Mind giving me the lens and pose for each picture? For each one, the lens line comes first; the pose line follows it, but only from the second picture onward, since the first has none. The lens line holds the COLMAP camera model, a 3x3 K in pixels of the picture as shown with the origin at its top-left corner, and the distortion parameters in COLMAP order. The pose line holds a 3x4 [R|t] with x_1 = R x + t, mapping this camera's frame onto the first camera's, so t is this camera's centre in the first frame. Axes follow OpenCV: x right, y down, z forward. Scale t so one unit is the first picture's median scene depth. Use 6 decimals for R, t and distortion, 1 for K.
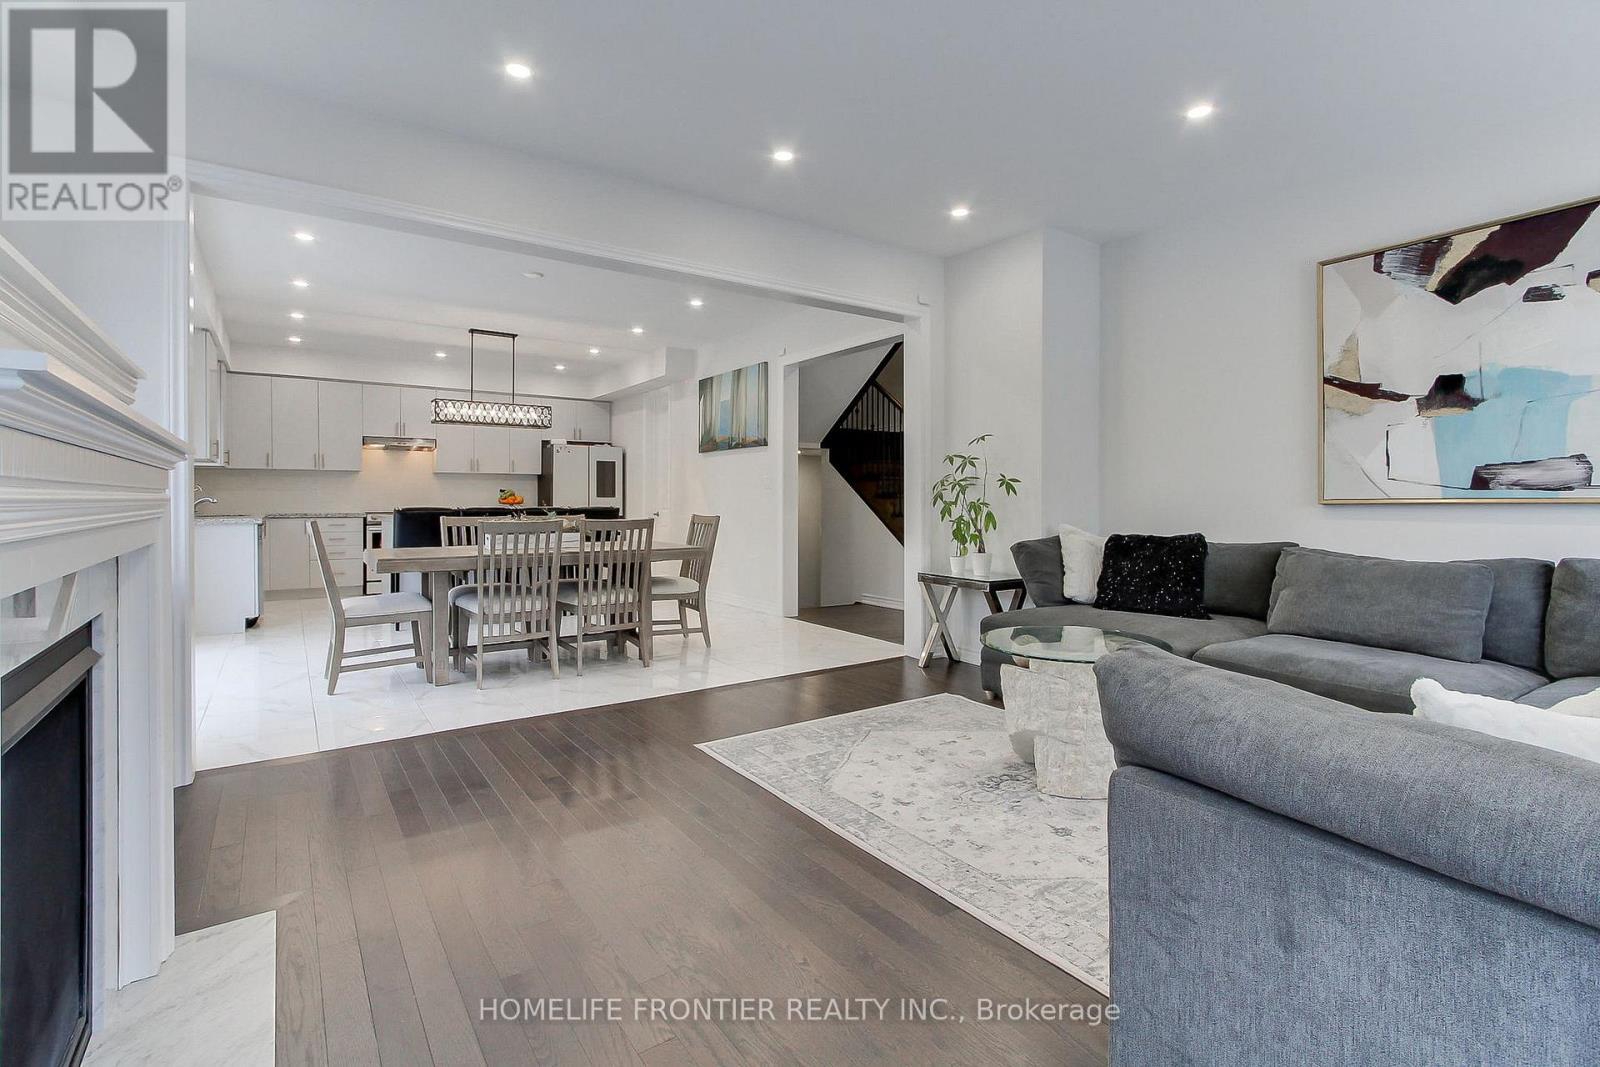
lens RADIAL K [[756.6, 0, 826.7], [0, 756.6, 522.0], [0, 0, 1]] dist [-0.005574, 0.001558]
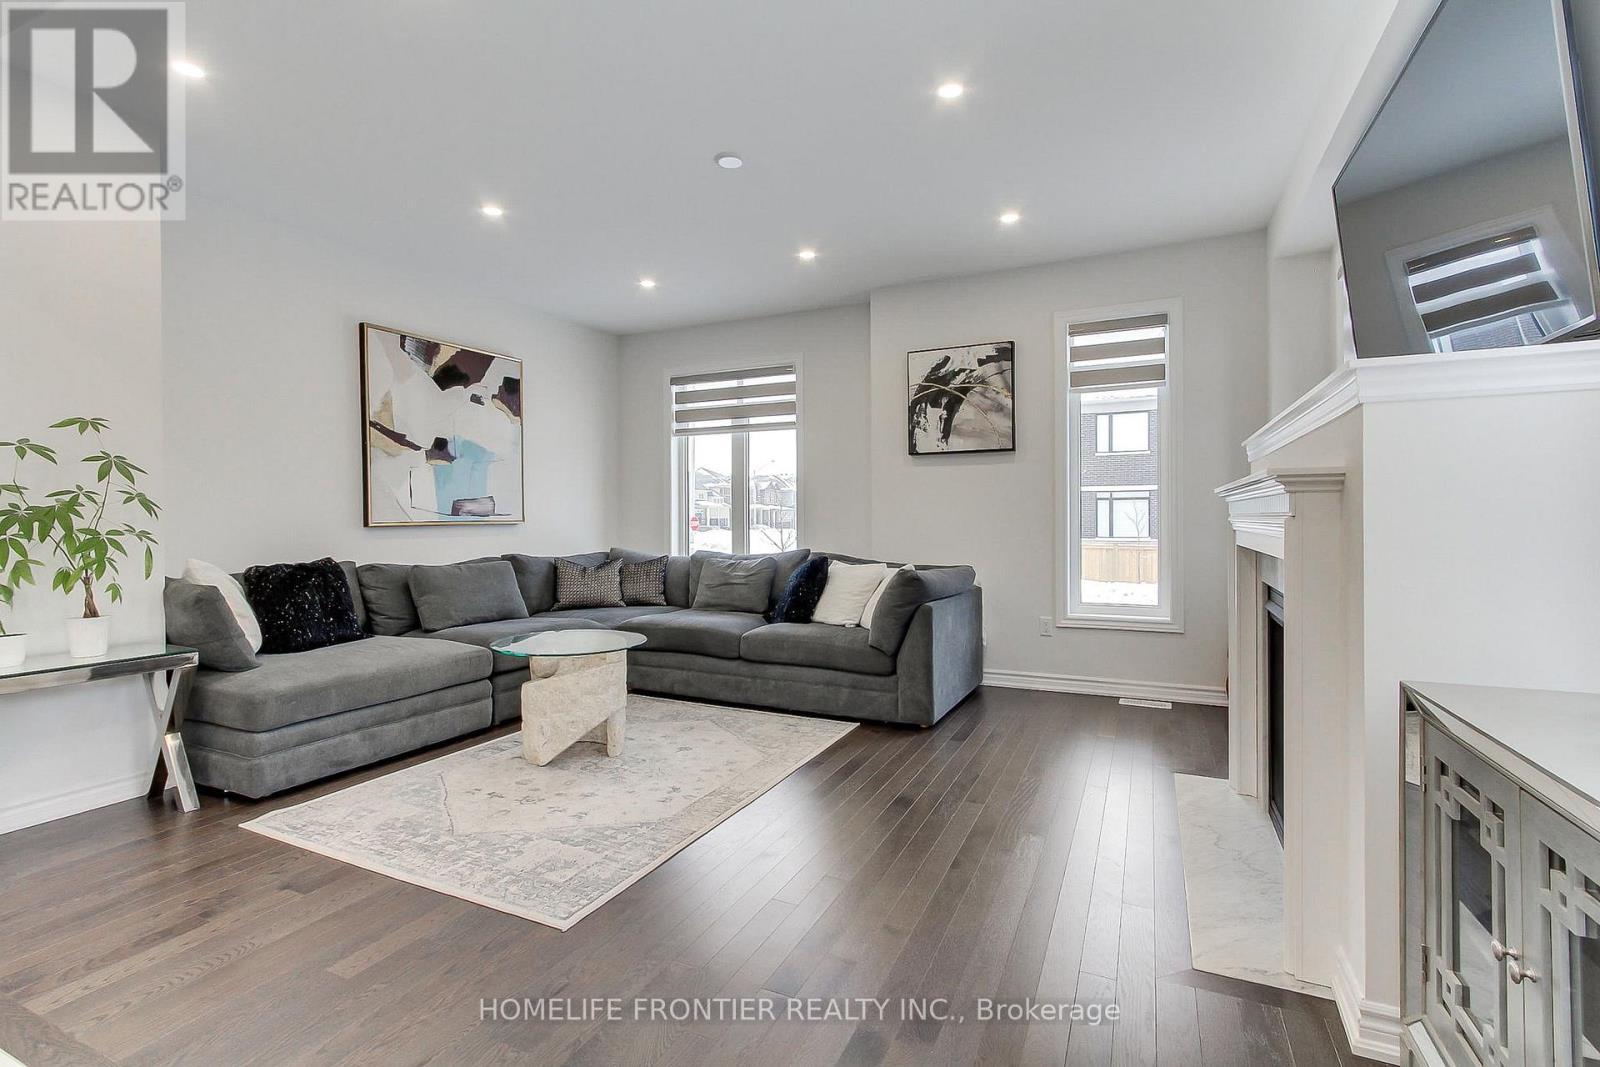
lens RADIAL K [[756.6, 0, 770.7], [0, 756.6, 520.4], [0, 0, 1]] dist [-0.005574, 0.001558]
pose [[-0.459465, 0.006453, 0.888172, -0.805759], [0.039477, 0.999134, 0.013163, -0.028810], [-0.887318, 0.041110, -0.459322, 1.154235]]
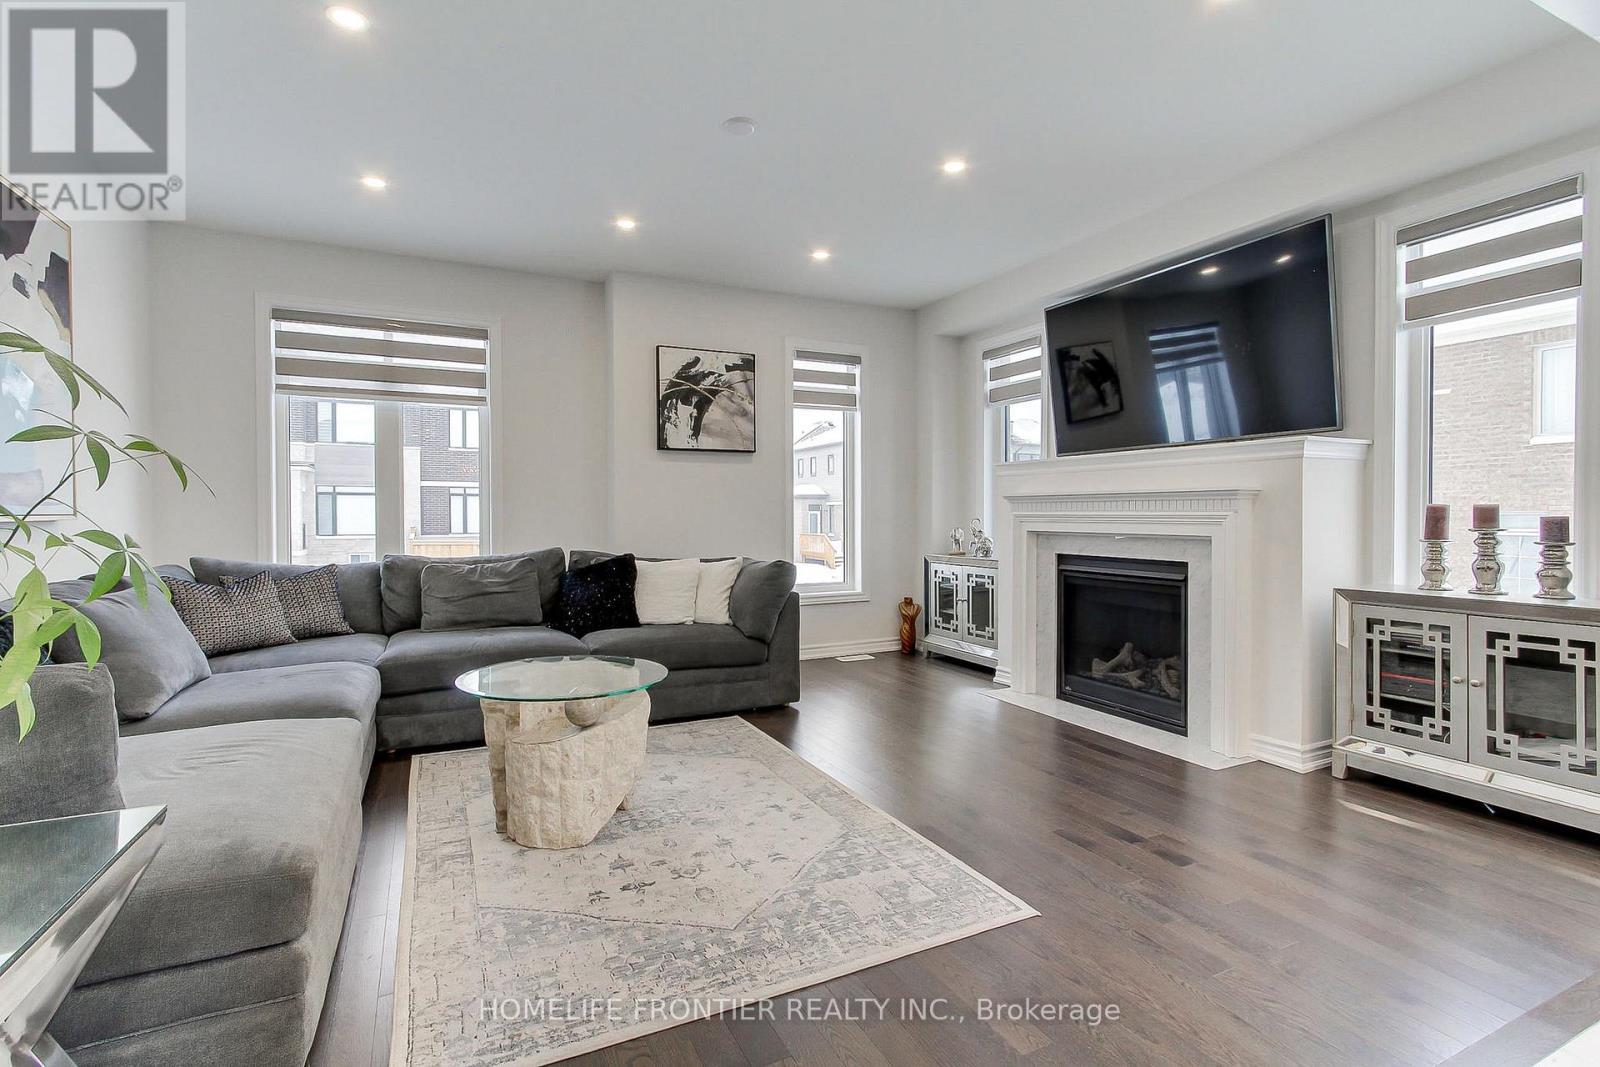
lens RADIAL K [[756.6, 0, 813.7], [0, 756.6, 520.0], [0, 0, 1]] dist [-0.005574, 0.001558]
pose [[-0.985974, 0.005550, 0.166807, -0.102563], [0.013013, 0.998961, 0.043681, -0.051185], [-0.166391, 0.045239, -0.985022, 1.669587]]
